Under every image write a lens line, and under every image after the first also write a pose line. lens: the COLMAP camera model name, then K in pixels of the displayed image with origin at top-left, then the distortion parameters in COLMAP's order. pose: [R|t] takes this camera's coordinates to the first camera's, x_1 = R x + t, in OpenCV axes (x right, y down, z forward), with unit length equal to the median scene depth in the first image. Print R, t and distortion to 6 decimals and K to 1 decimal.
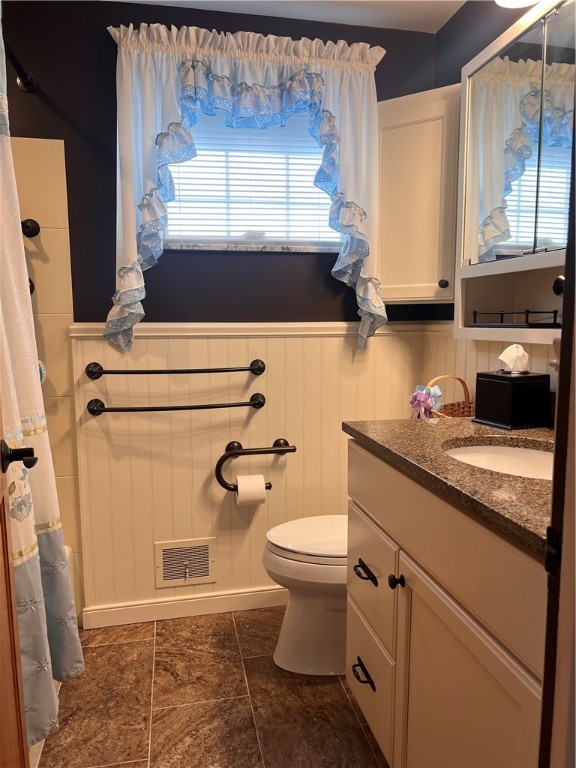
lens RADIAL K [[581.8, 0, 288.0], [0, 581.8, 384.0], [0, 0, 1]] dist [0.047917, -0.052657]
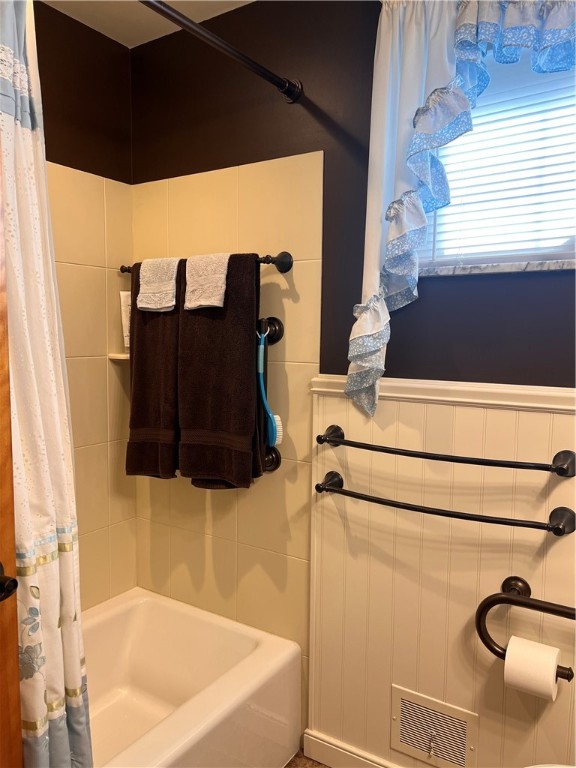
lens RADIAL K [[581.8, 0, 288.0], [0, 581.8, 384.0], [0, 0, 1]] dist [0.047917, -0.052657]
pose [[0.698411, 0.073327, -0.711930, 0.176740], [-0.097035, 0.995254, 0.007316, -0.091769], [0.709088, 0.063973, 0.702212, 0.400792]]
